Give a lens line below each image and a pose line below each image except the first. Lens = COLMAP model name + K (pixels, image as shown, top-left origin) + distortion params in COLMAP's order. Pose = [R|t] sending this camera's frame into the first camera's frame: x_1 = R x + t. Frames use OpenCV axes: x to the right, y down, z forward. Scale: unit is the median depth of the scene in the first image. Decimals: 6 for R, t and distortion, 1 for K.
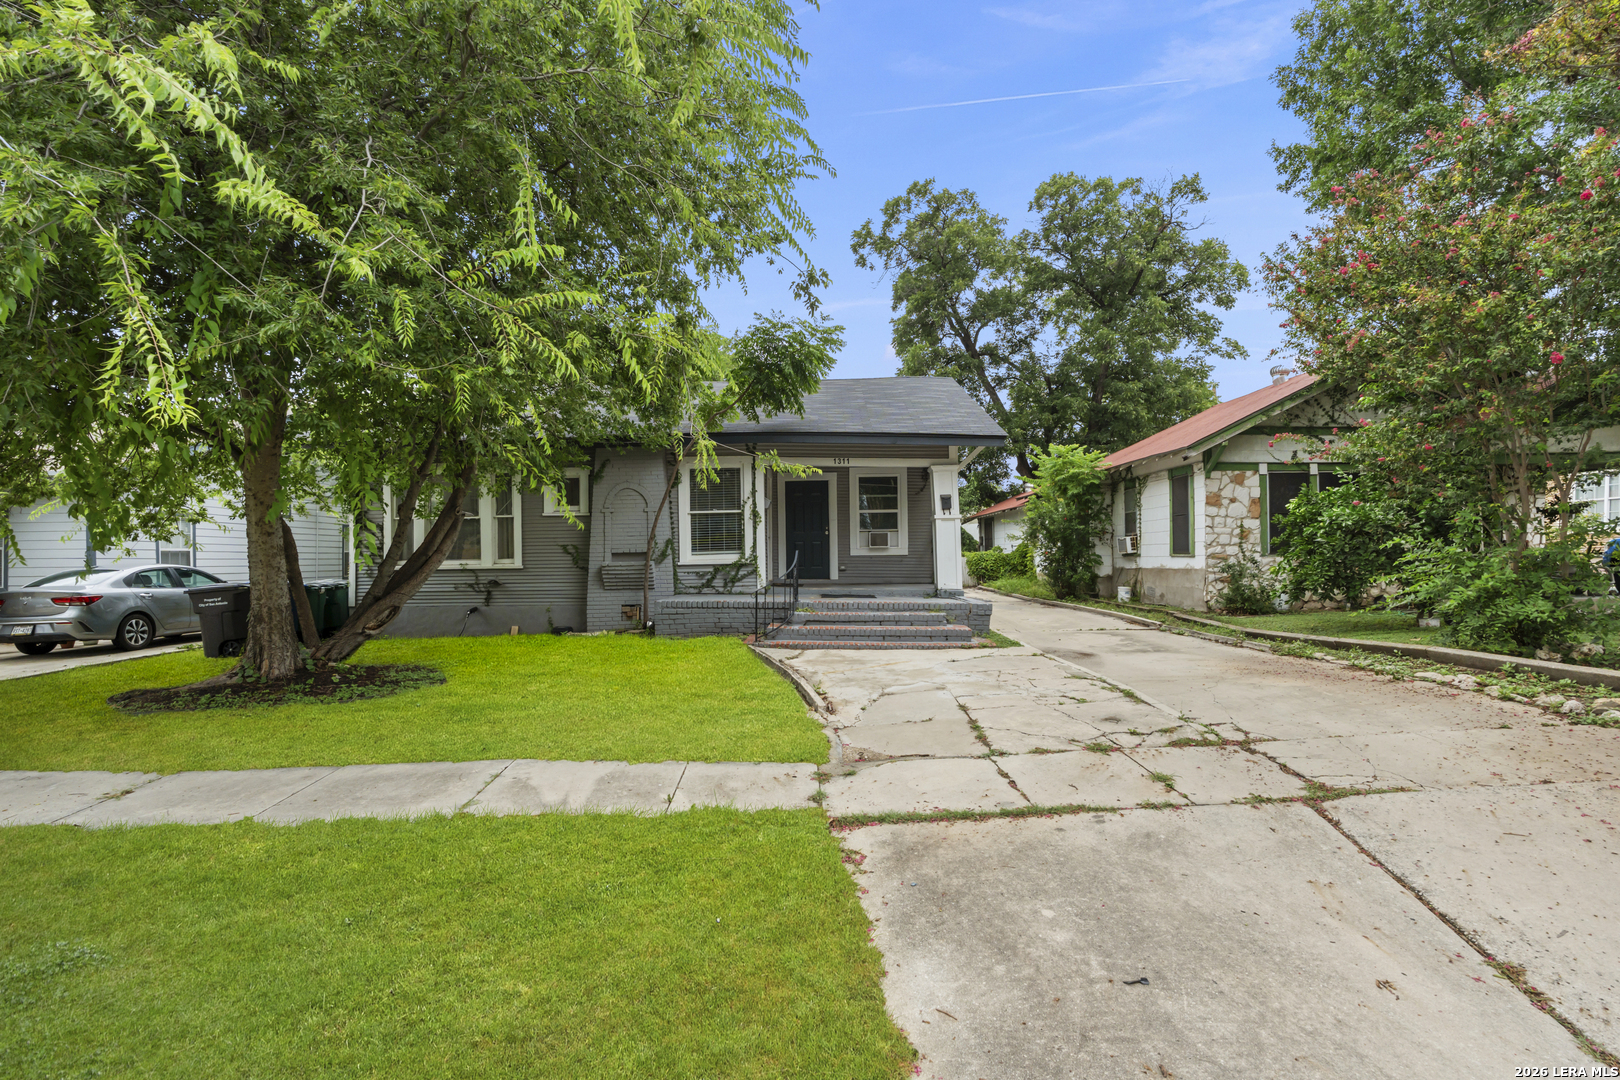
lens RADIAL K [[710.8, 0, 815.8], [0, 710.8, 538.9], [0, 0, 1]] dist [-0.005815, 0.001276]
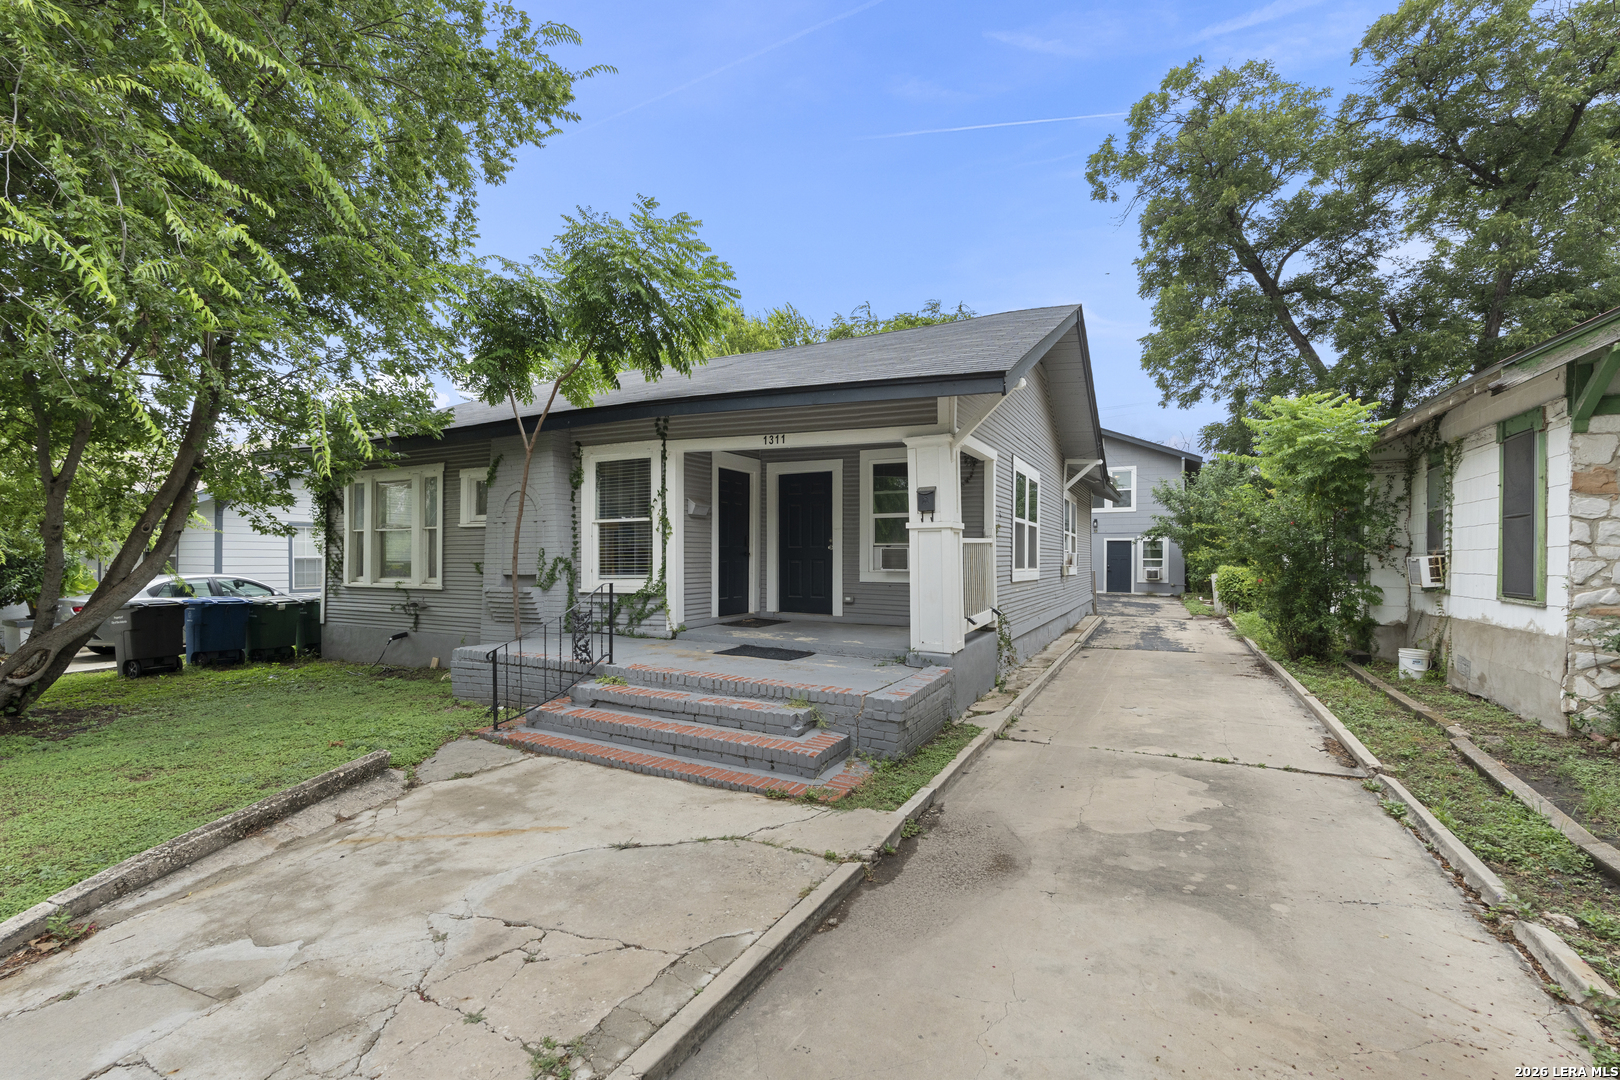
lens RADIAL K [[710.8, 0, 802.9], [0, 710.8, 554.9], [0, 0, 1]] dist [-0.005815, 0.001276]
pose [[0.902295, 0.012859, -0.430927, 0.258695], [-0.003702, 0.999749, 0.022083, -0.015006], [0.431103, -0.018330, 0.902116, 0.333019]]
